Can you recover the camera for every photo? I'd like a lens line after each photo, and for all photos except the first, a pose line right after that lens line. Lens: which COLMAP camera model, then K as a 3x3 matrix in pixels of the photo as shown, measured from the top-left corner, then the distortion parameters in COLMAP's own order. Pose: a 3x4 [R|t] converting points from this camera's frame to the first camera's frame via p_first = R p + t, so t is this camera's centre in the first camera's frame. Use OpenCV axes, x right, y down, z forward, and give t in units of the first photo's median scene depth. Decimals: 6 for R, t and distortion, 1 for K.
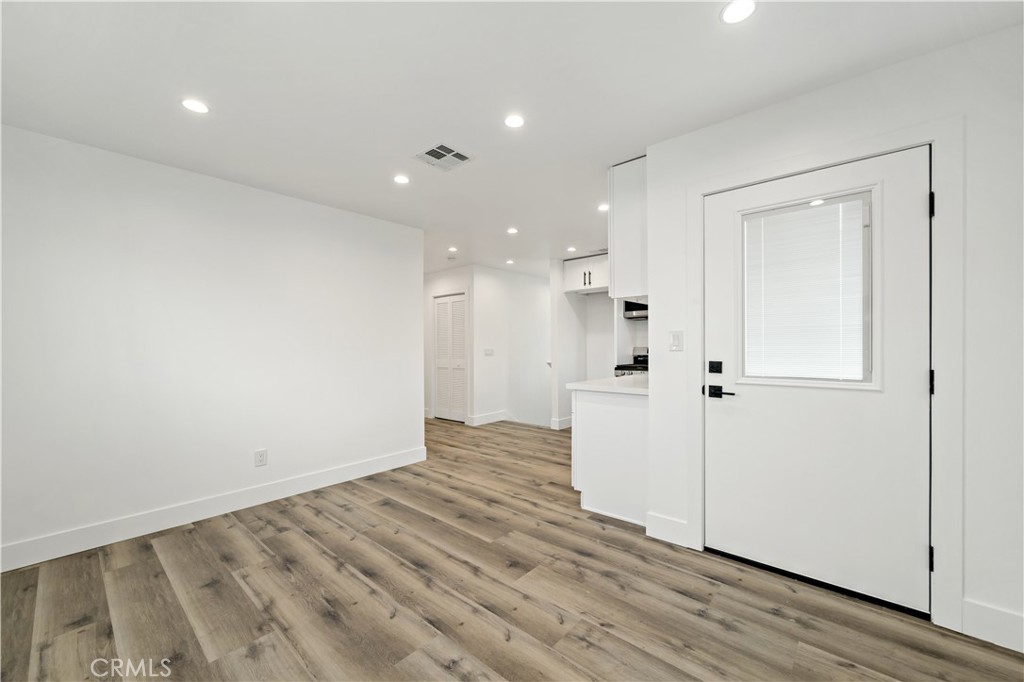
lens RADIAL K [[403.0, 0, 512.7], [0, 403.0, 344.5], [0, 0, 1]] dist [-0.000437, -0.000006]
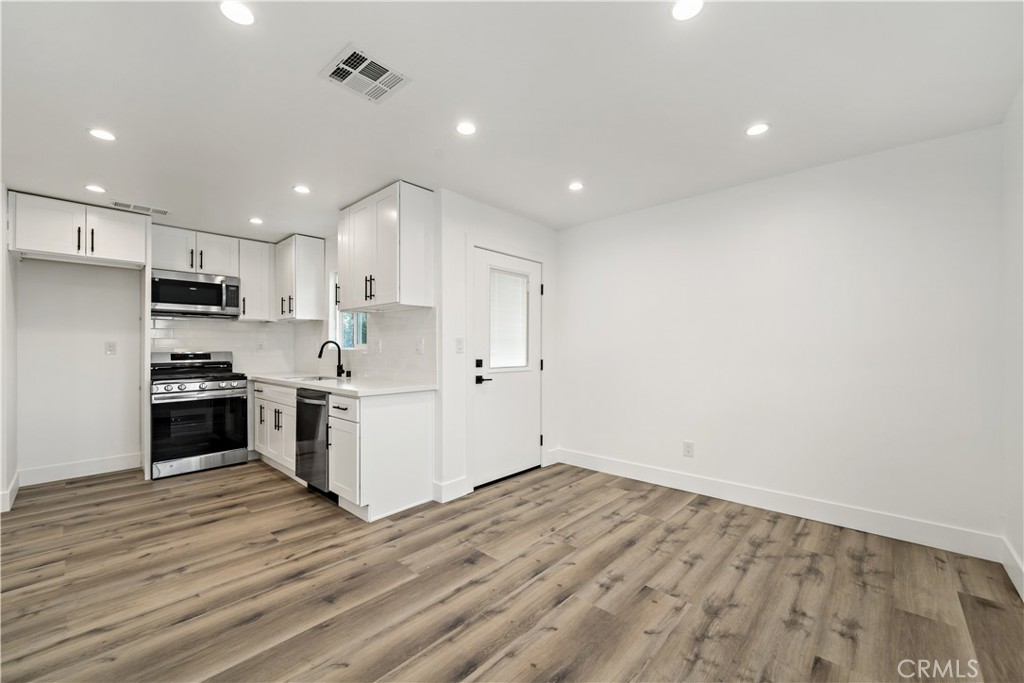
lens RADIAL K [[403.0, 0, 509.5], [0, 403.0, 346.5], [0, 0, 1]] dist [-0.000437, -0.000006]
pose [[0.027095, 0.013959, 0.999535, -1.047547], [-0.000570, 0.999903, -0.013949, 0.015276], [-0.999633, -0.000192, 0.027101, 0.892570]]
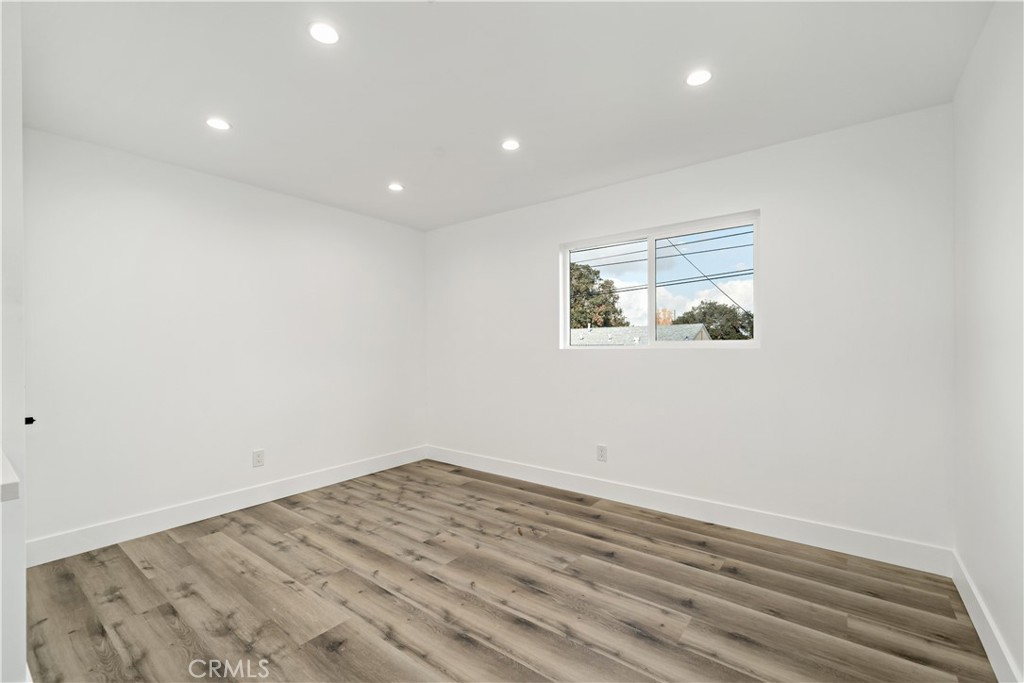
lens RADIAL K [[440.6, 0, 508.3], [0, 440.6, 346.7], [0, 0, 1]] dist [0.000477, 0.000744]
pose [[-0.998272, 0.017525, -0.056092, -0.281401], [0.017739, 0.999837, -0.003316, 0.011411], [0.056025, -0.004305, -0.998420, 1.860620]]
